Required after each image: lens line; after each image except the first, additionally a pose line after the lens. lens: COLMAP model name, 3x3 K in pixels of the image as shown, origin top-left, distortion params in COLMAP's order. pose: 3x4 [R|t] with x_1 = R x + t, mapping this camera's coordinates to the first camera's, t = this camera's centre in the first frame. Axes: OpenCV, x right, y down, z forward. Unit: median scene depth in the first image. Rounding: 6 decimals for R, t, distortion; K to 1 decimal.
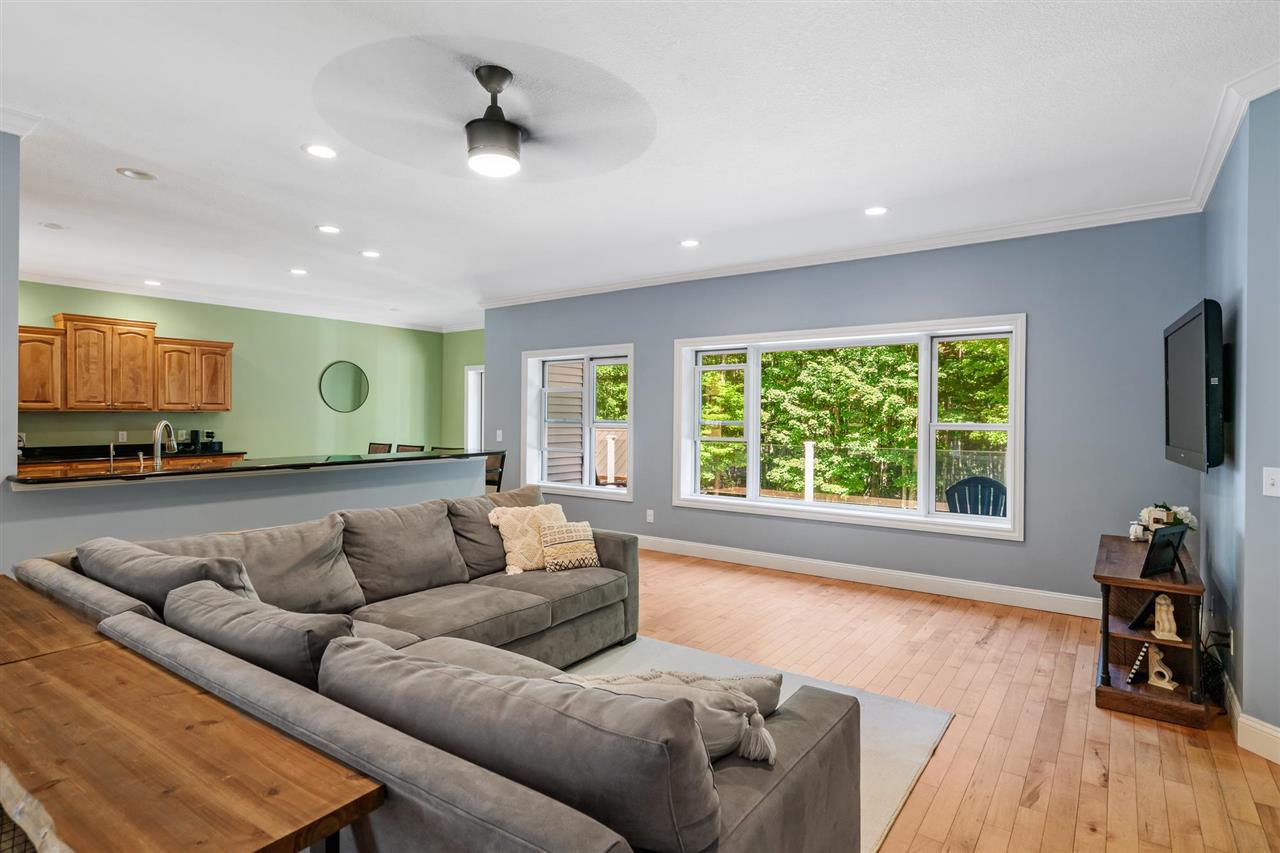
lens RADIAL K [[662.8, 0, 640.0], [0, 662.8, 426.5], [0, 0, 1]] dist [0.000131, 0.000103]
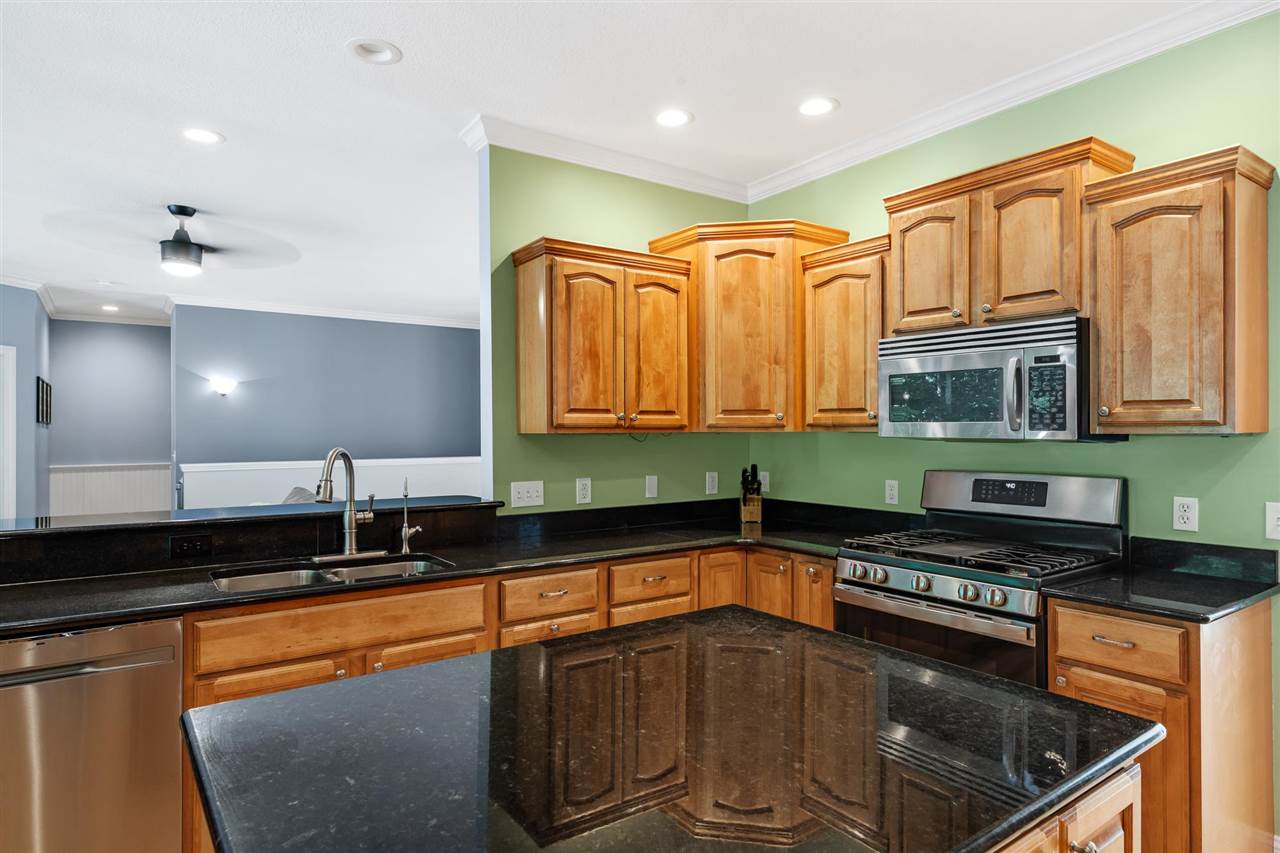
lens RADIAL K [[725.9, 0, 640.0], [0, 725.9, 426.5], [0, 0, 1]] dist [0.011644, 0.000469]
pose [[-0.949071, -0.001329, 0.315060, -0.665138], [0.001789, 0.999952, 0.009608, -0.020796], [-0.315058, 0.009683, -0.949023, 0.866462]]
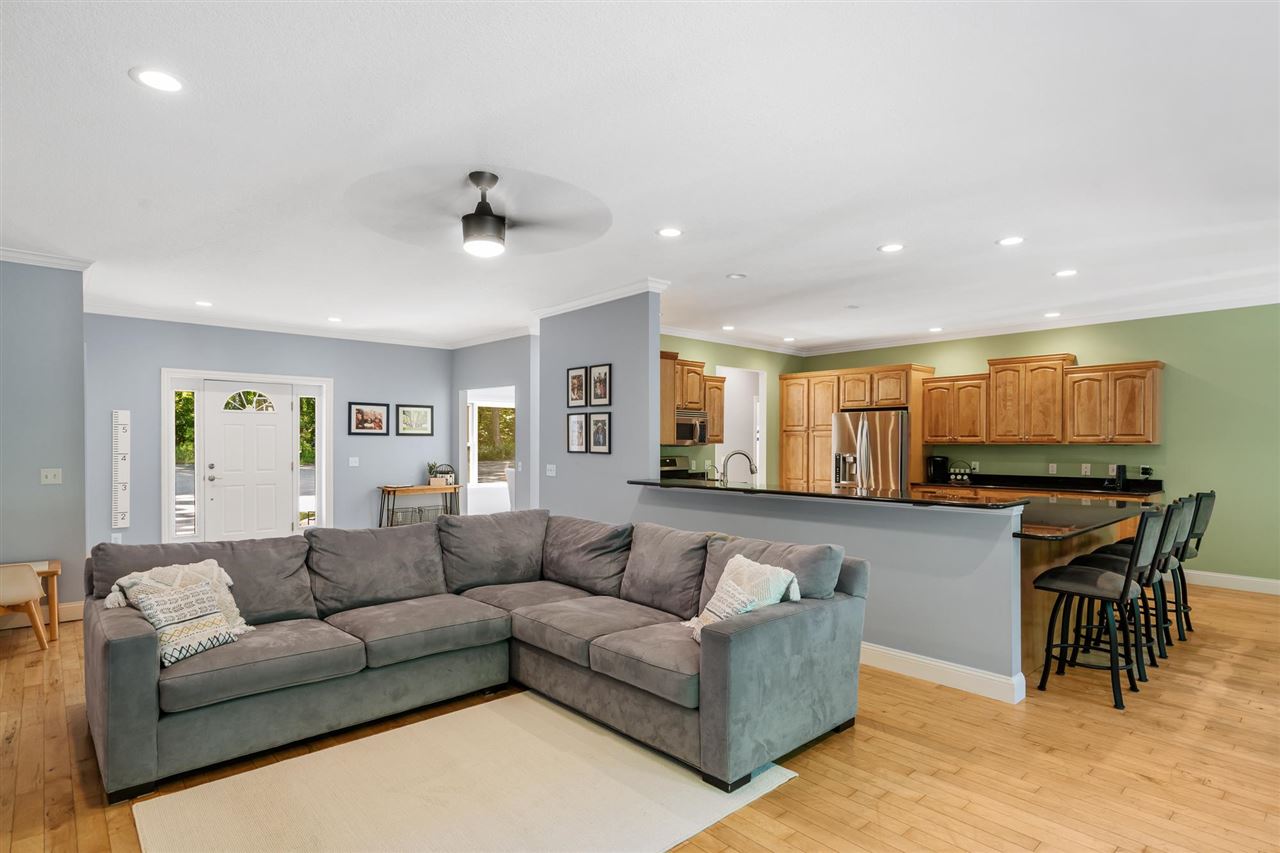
lens RADIAL K [[666.2, 0, 631.4], [0, 666.2, 440.3], [0, 0, 1]] dist [0.001421, 0.000570]
pose [[-0.208674, -0.007885, -0.977954, 0.372807], [-0.018776, 0.999815, -0.004055, -0.012713], [0.977805, 0.017516, -0.208783, 0.594351]]
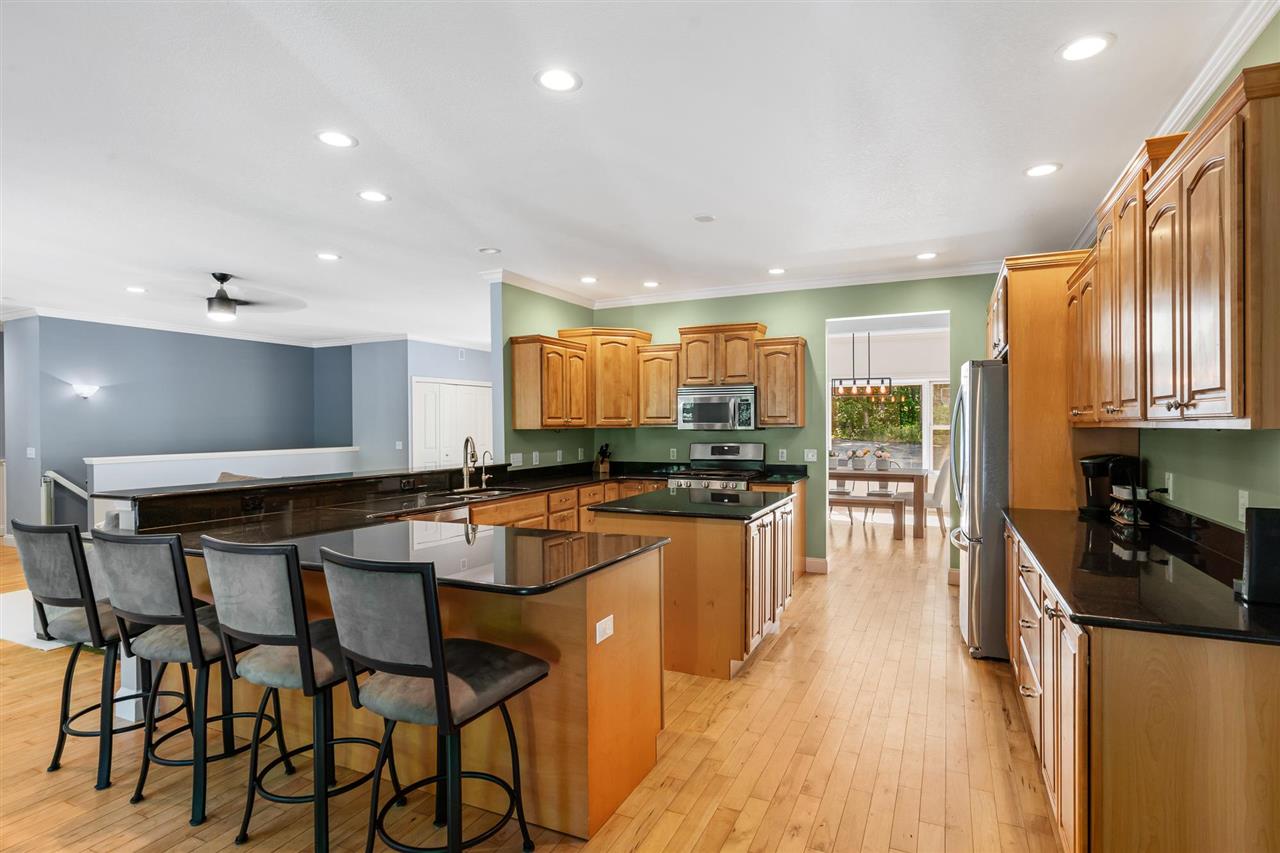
lens RADIAL K [[650.7, 0, 640.0], [0, 650.7, 426.5], [0, 0, 1]] dist [-0.000440, -0.000034]
pose [[-0.983278, 0.002135, -0.182101, -0.450117], [-0.000804, 0.999871, 0.016063, -0.028698], [0.182112, 0.015941, -0.983149, 1.290054]]
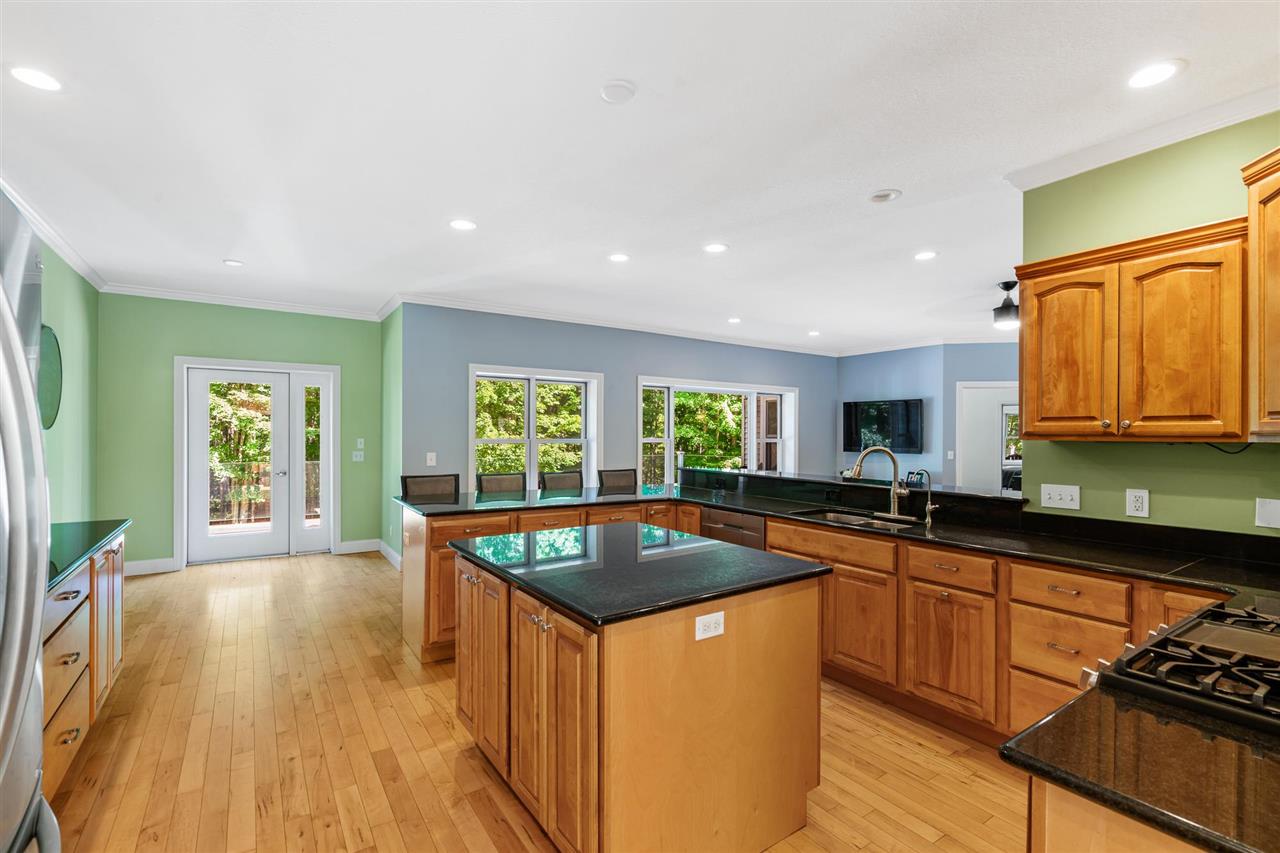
lens RADIAL K [[572.8, 0, 640.0], [0, 572.8, 426.5], [0, 0, 1]] dist [0.002214, 0.000347]
pose [[0.328233, 0.006401, 0.944575, -0.923524], [0.009868, 0.999899, -0.010205, -0.020254], [-0.944545, 0.012671, 0.328137, 0.585895]]
